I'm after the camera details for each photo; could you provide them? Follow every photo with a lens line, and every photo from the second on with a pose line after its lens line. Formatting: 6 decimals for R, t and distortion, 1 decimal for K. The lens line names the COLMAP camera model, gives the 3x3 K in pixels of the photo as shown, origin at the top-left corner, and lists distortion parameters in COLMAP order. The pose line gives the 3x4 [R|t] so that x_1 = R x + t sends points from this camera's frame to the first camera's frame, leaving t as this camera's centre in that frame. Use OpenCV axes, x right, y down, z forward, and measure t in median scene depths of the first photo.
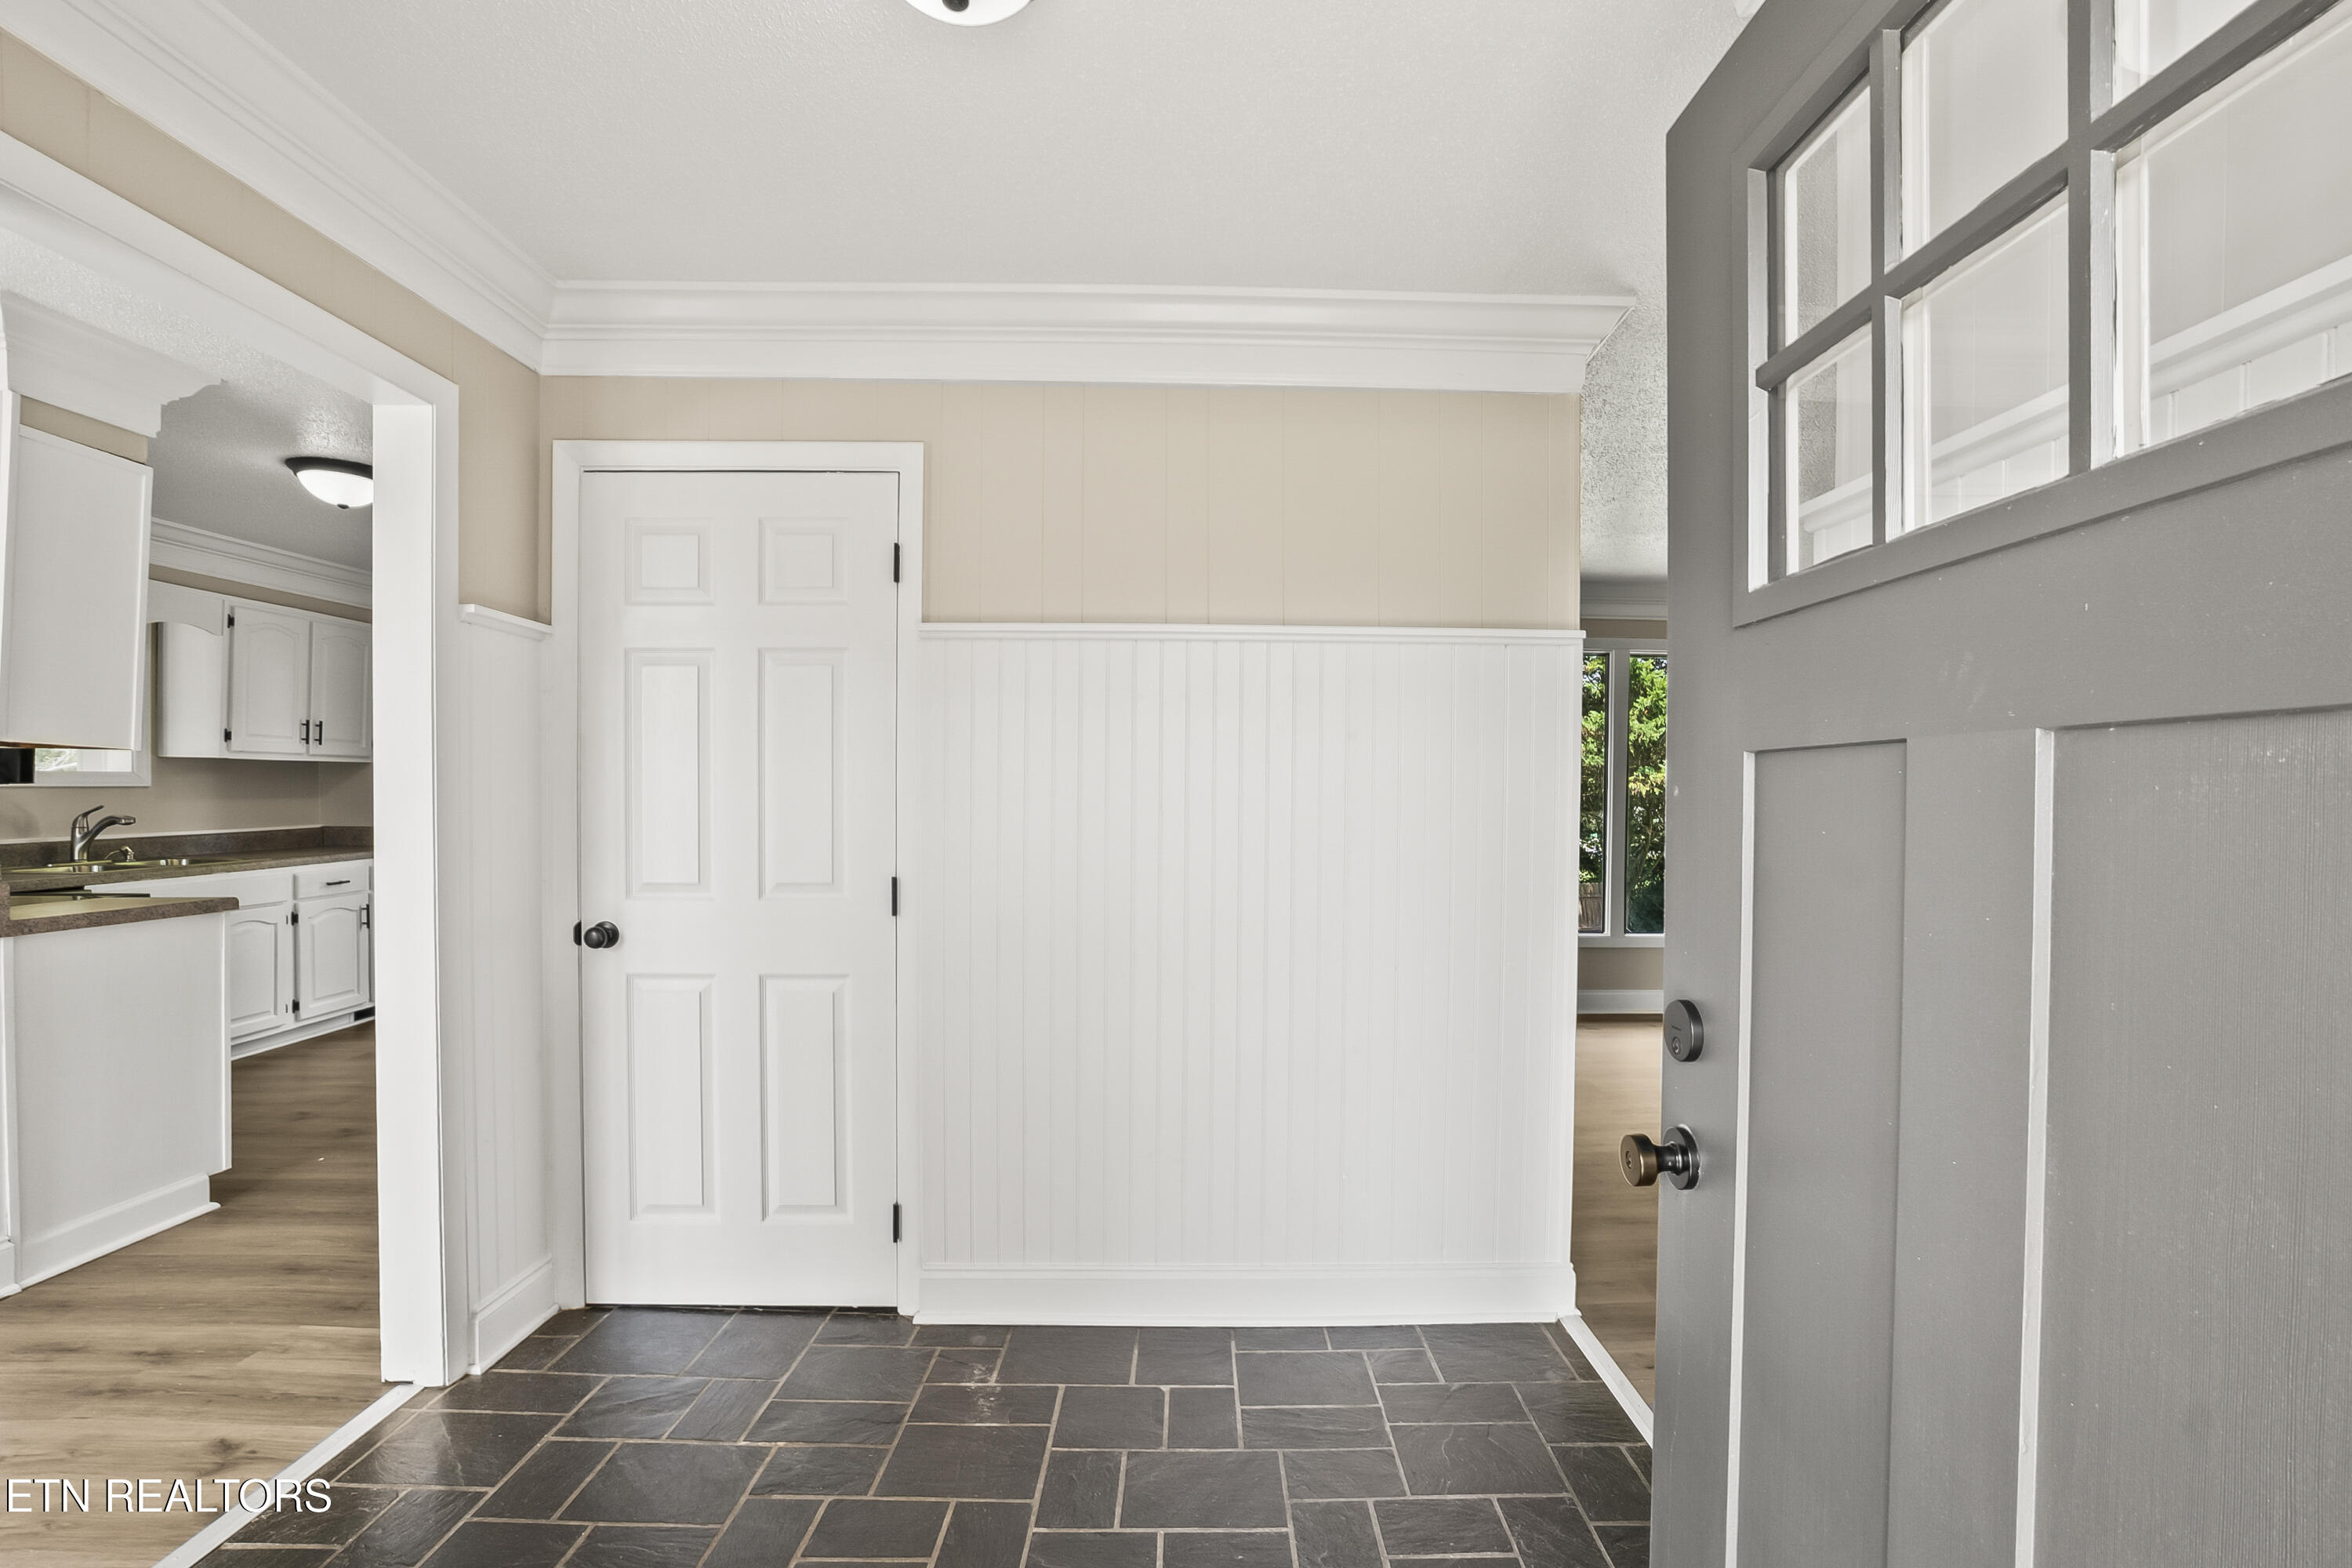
lens RADIAL K [[1032.4, 0, 1189.4], [0, 1032.4, 794.1], [0, 0, 1]] dist [-0.051830, 0.022021]
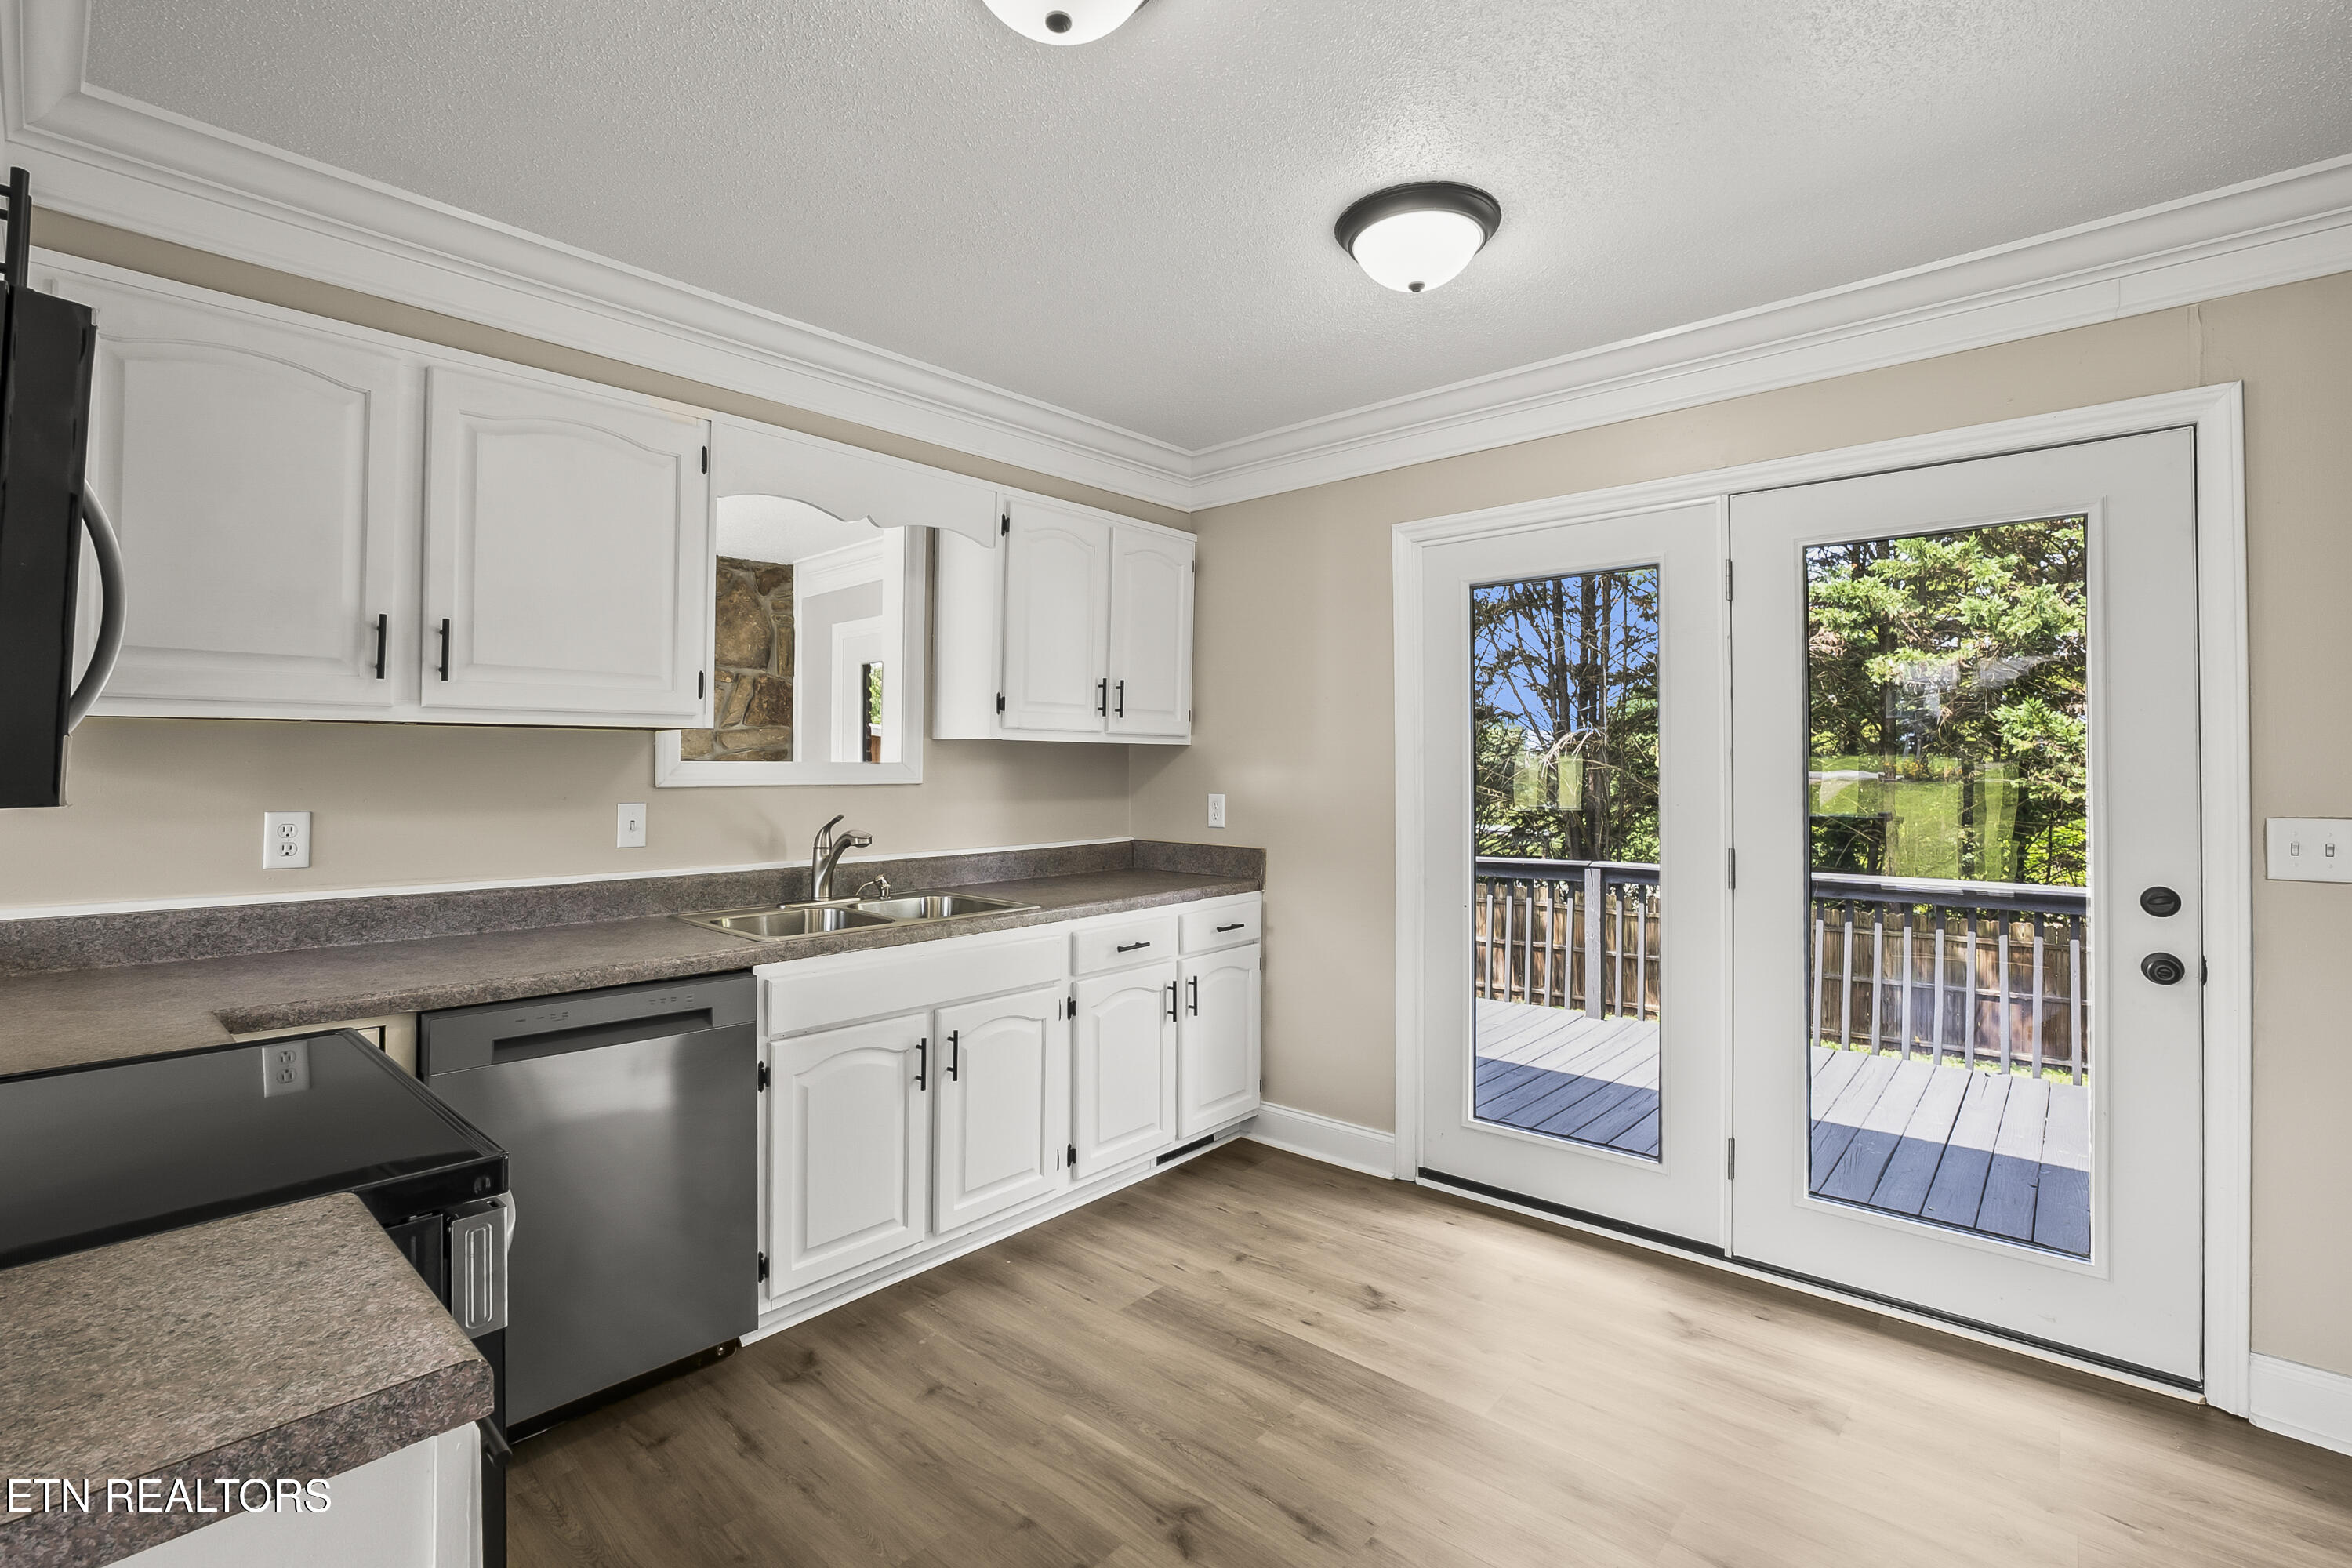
lens RADIAL K [[1060.4, 0, 1120.0], [0, 1060.4, 761.6], [0, 0, 1]] dist [-0.043153, 0.024028]
pose [[0.710927, -0.003629, -0.703257, -0.431055], [-0.006724, 0.999906, -0.011956, -0.014198], [0.703234, 0.013229, 0.710835, 0.573907]]
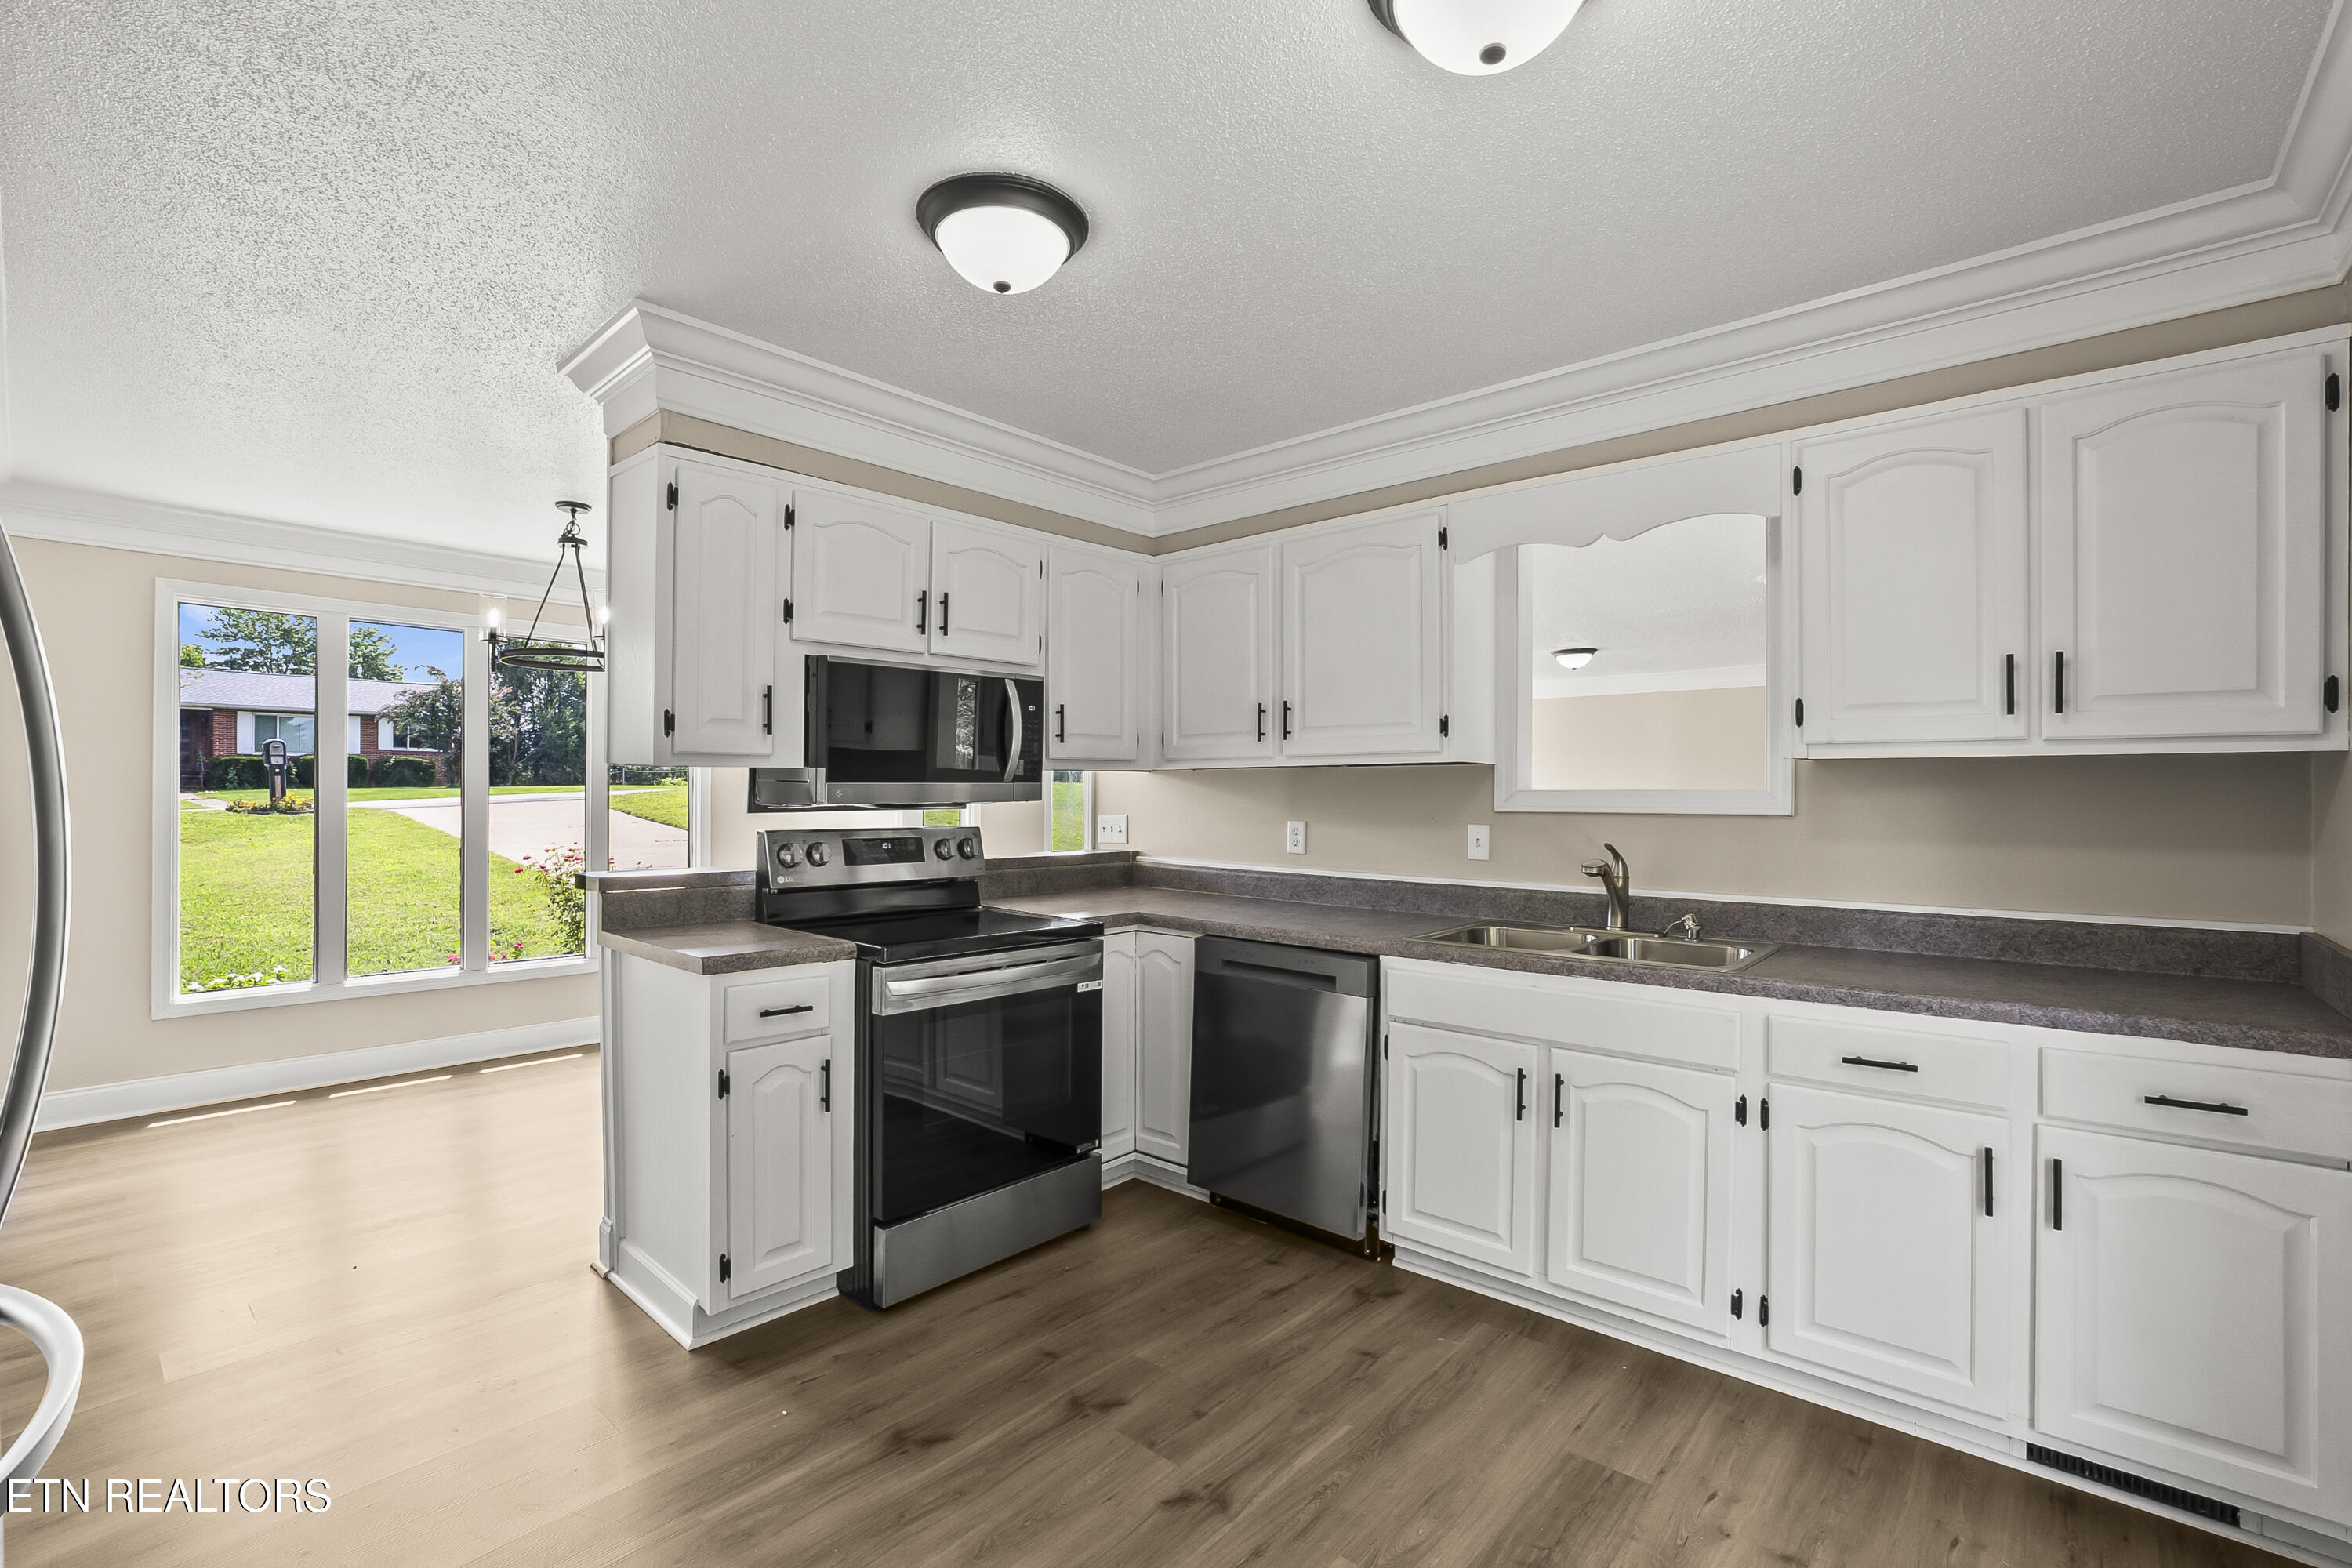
lens RADIAL K [[1032.4, 0, 1189.4], [0, 1032.4, 794.1], [0, 0, 1]] dist [-0.051830, 0.022021]
pose [[-0.674237, -0.001024, -0.738515, -0.387493], [-0.007762, 0.999954, 0.005700, -0.018972], [0.738475, 0.009576, -0.674213, 1.116342]]
